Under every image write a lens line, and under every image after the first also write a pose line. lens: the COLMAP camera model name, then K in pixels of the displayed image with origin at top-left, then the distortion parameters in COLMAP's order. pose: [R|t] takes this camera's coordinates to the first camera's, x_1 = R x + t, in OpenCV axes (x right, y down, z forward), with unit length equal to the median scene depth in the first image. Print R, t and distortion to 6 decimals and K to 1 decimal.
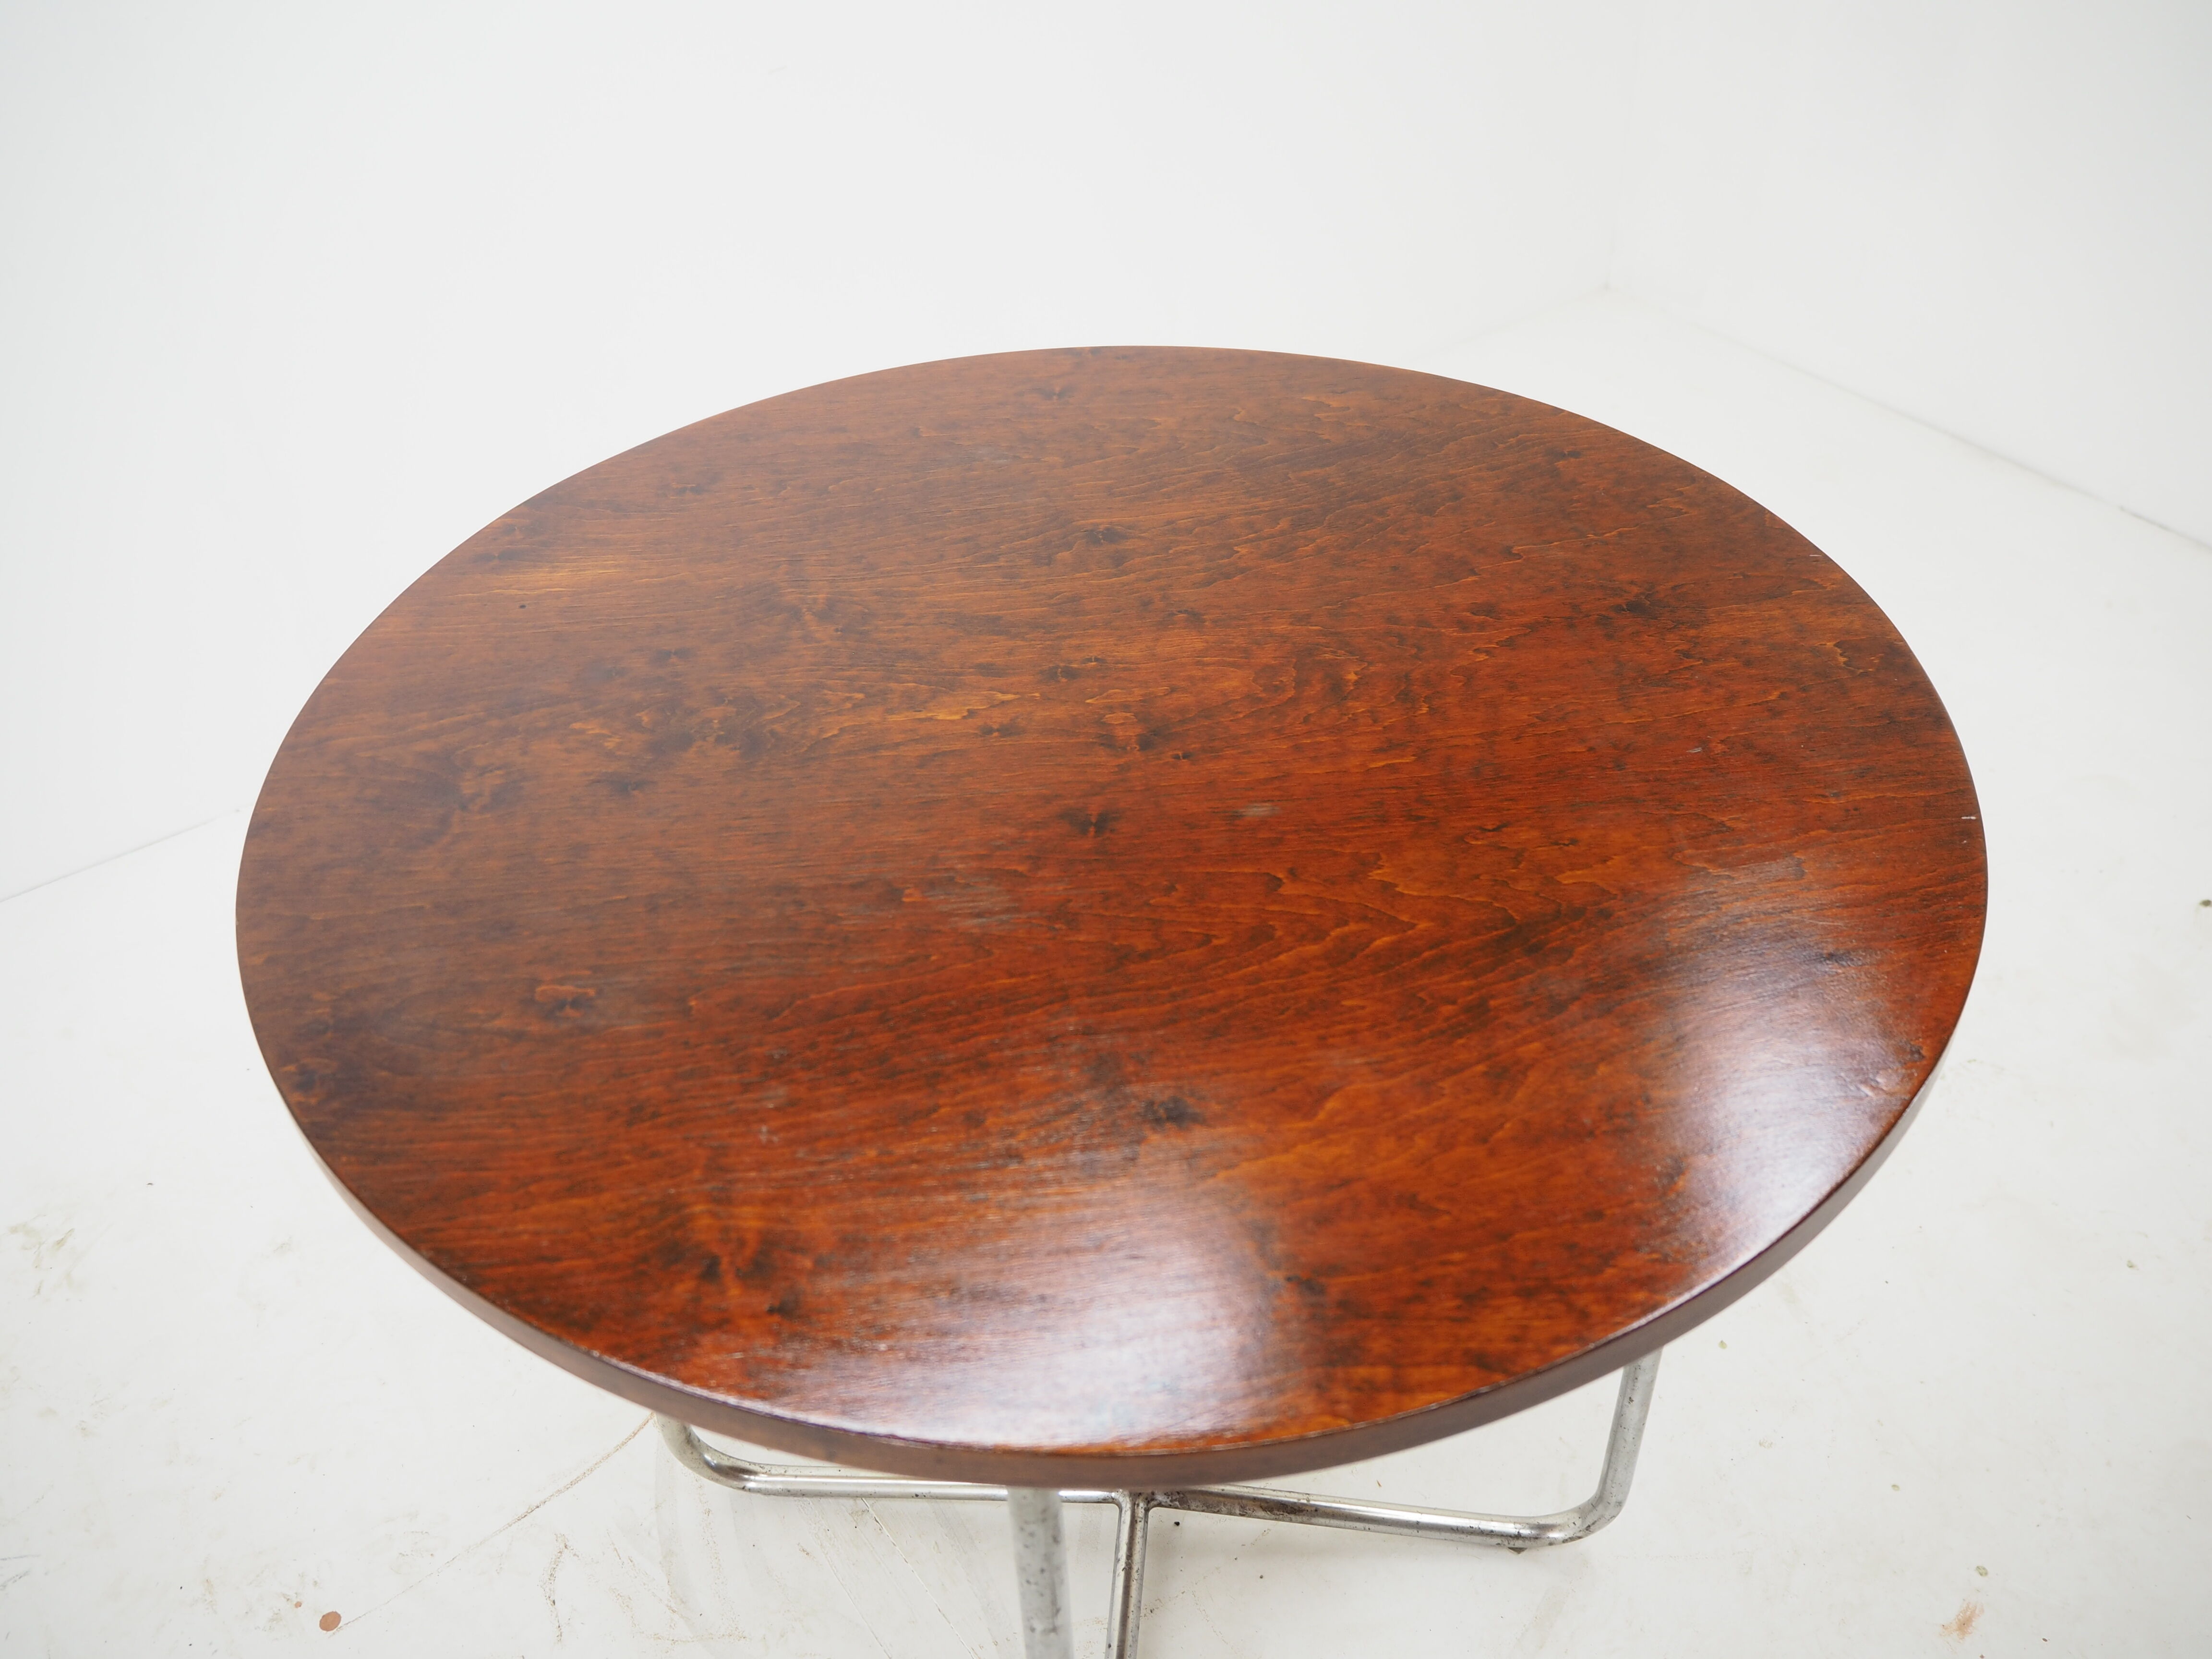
lens RADIAL K [[1856.8, 0, 1103.2], [0, 1856.8, 827.8], [0, 0, 1]] dist [-0.051443, 0.034533]
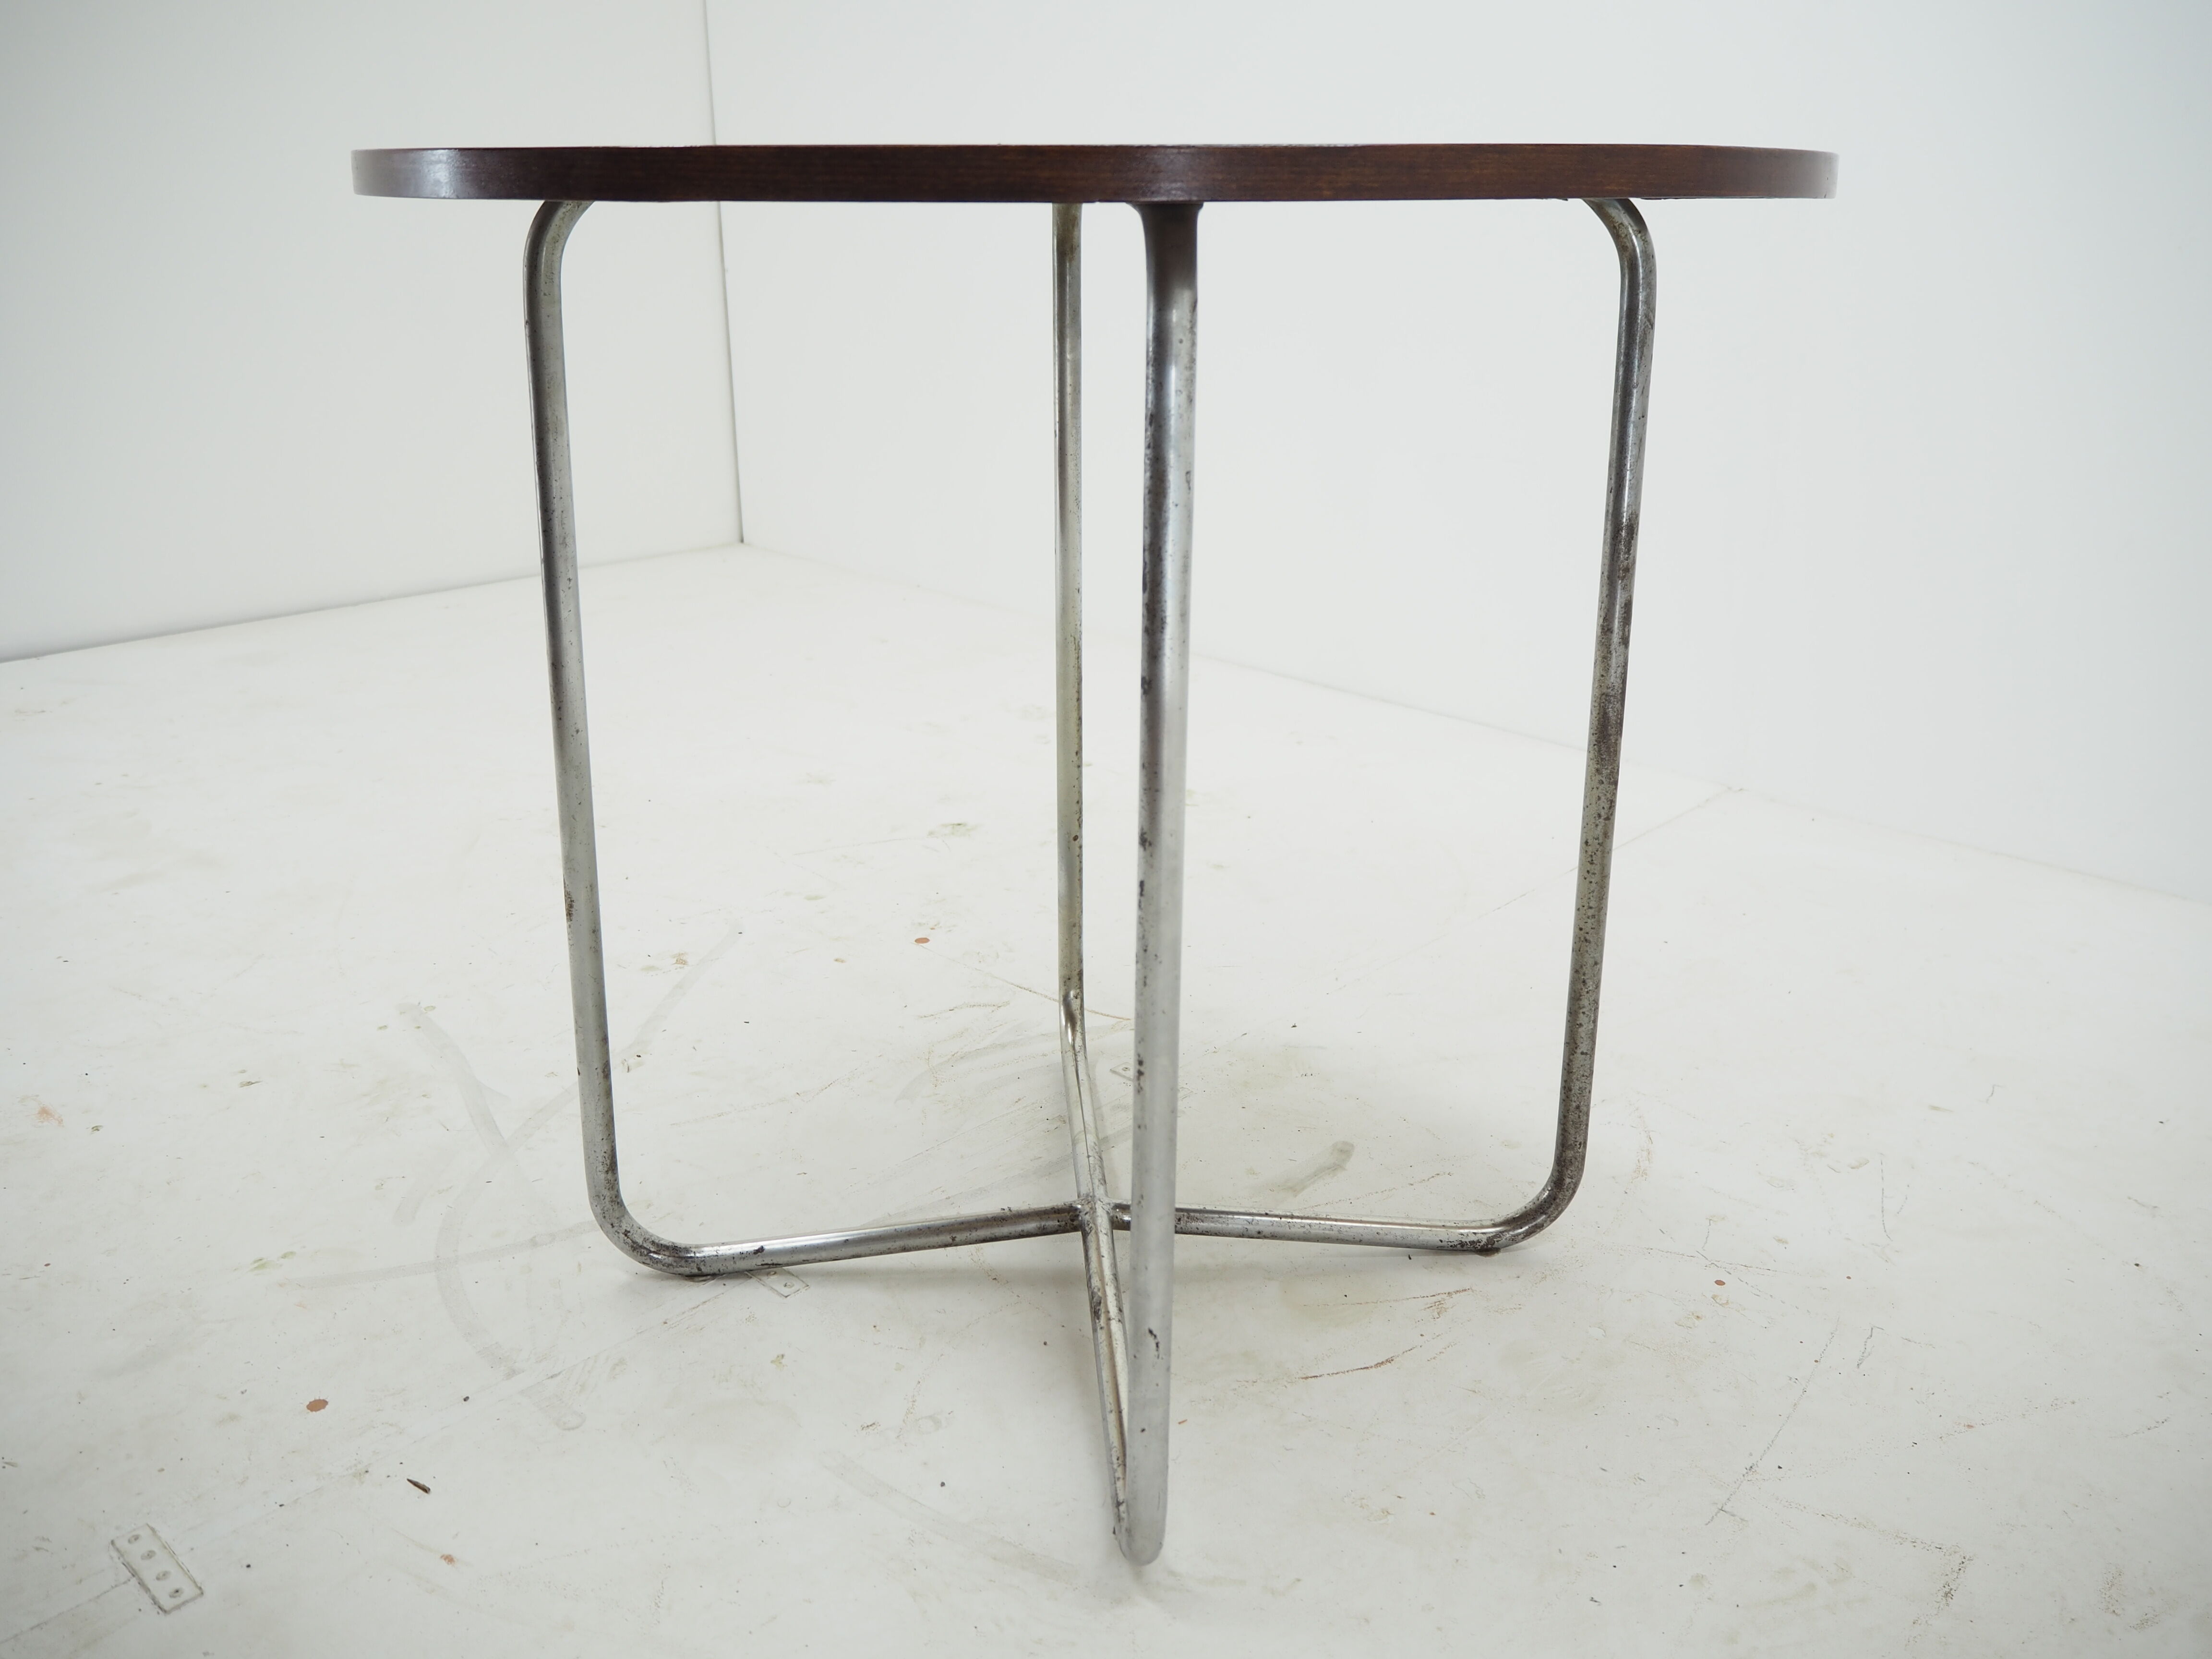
lens RADIAL K [[1856.8, 0, 1085.1], [0, 1856.8, 786.2], [0, 0, 1]] dist [-0.051443, 0.034533]
pose [[0.160159, 0.348699, -0.923449, 1.224118], [-0.634660, 0.752896, 0.174224, 0.039350], [0.756013, 0.558173, 0.341888, 0.803004]]
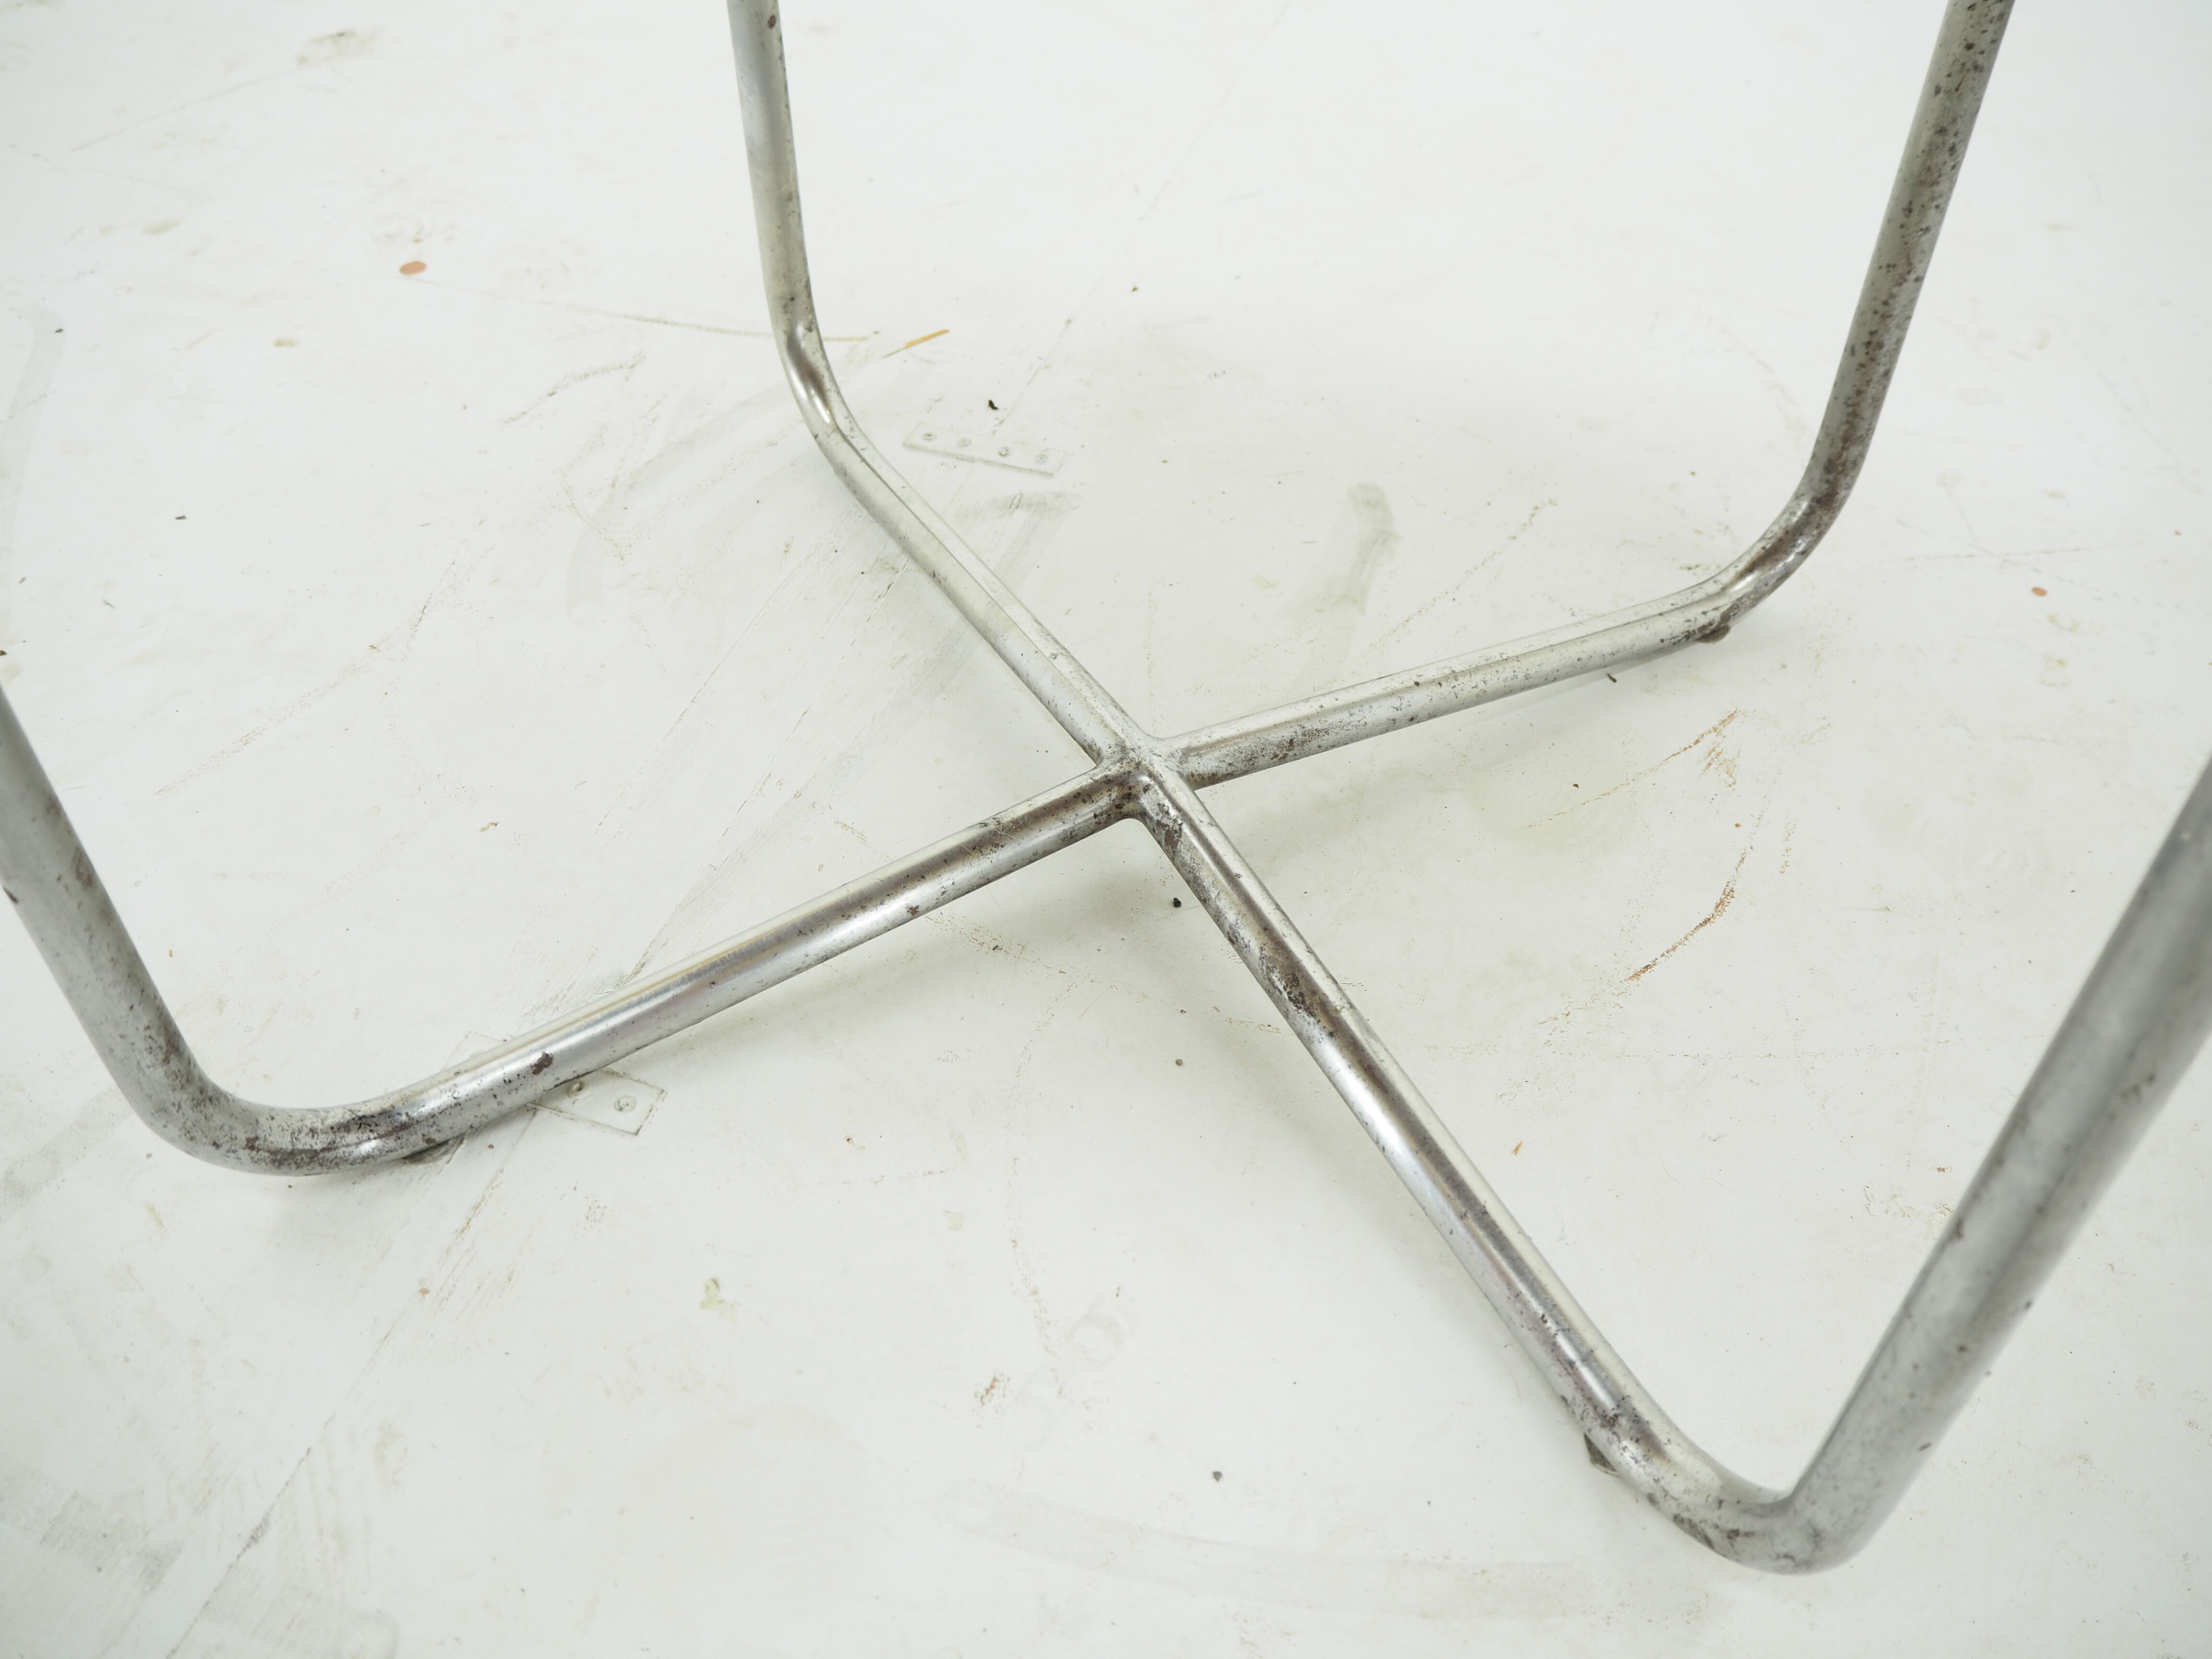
lens RADIAL K [[1856.8, 0, 1090.2], [0, 1856.8, 816.1], [0, 0, 1]] dist [-0.051443, 0.034533]
pose [[0.566776, 0.613698, -0.549672, 0.434773], [-0.542407, 0.780141, 0.311728, 0.320375], [0.620129, 0.121466, 0.775039, 0.885513]]
